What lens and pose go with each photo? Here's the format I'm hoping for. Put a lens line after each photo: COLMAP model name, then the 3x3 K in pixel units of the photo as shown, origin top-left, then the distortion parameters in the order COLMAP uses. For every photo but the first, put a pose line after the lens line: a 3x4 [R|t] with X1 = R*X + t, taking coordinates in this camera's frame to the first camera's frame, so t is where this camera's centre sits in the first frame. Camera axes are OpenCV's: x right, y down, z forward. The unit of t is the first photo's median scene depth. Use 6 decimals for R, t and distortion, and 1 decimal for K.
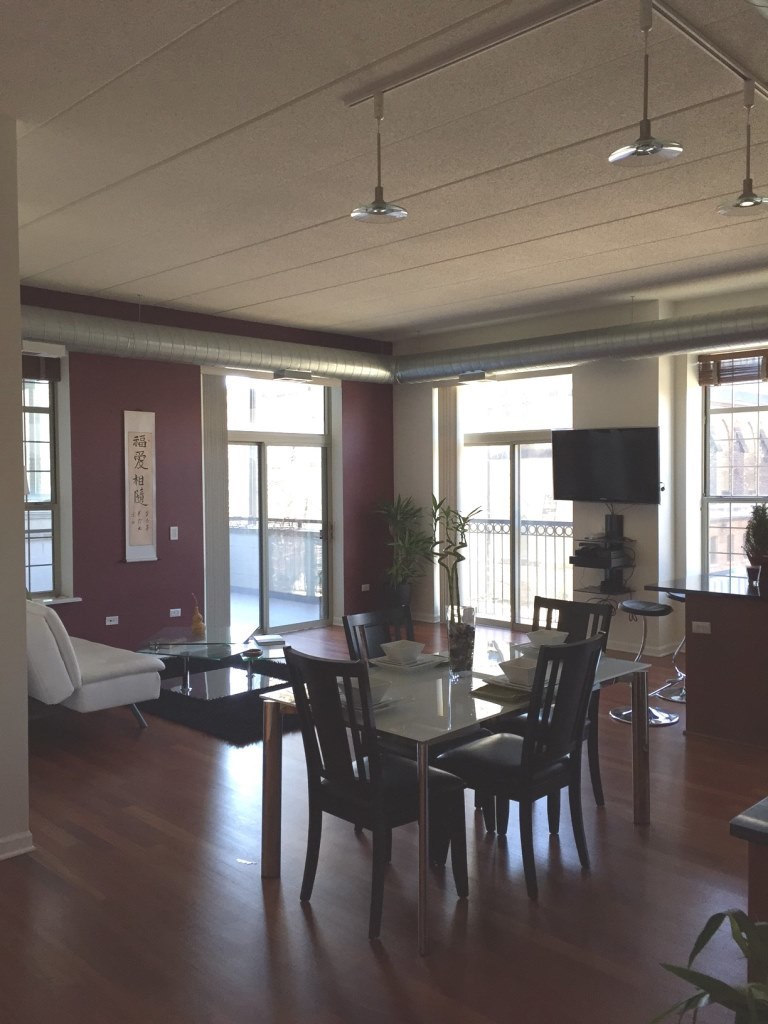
lens RADIAL K [[882.3, 0, 384.9], [0, 882.3, 510.5], [0, 0, 1]] dist [0.058577, -0.056824]
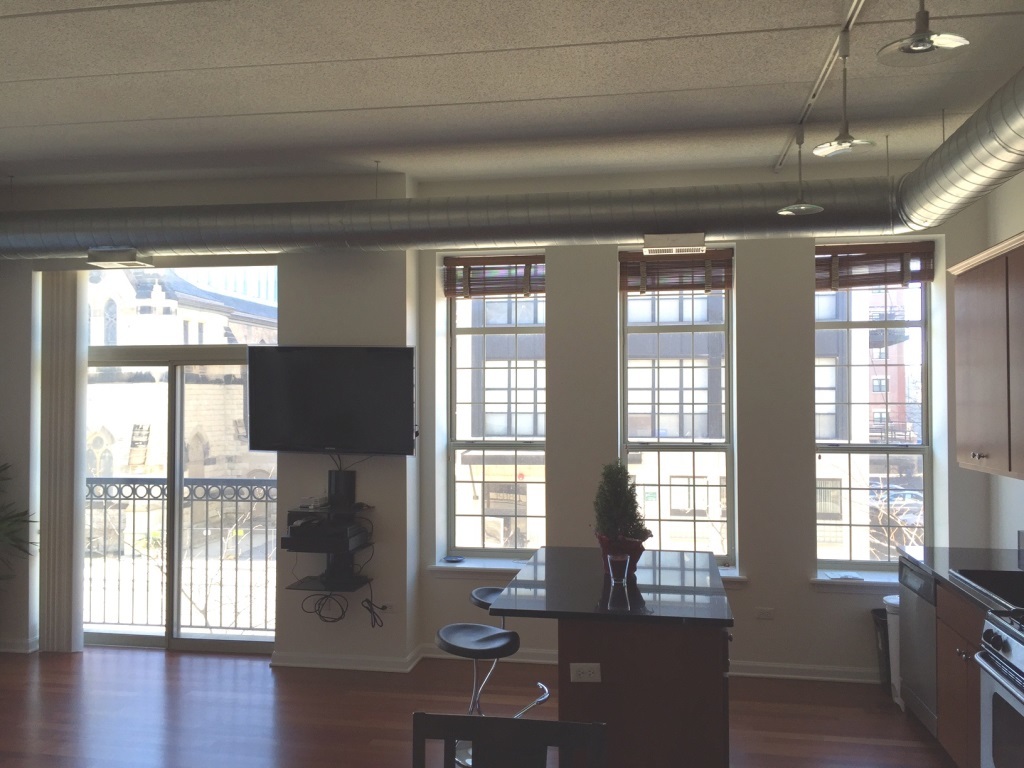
lens RADIAL K [[882.3, 0, 511.5], [0, 882.3, 384.6], [0, 0, 1]] dist [0.058577, -0.056824]
pose [[0.827184, 0.017258, 0.561666, -0.021183], [0.015575, 0.998440, -0.053617, -0.022385], [-0.561715, 0.053099, 0.825625, 0.333590]]
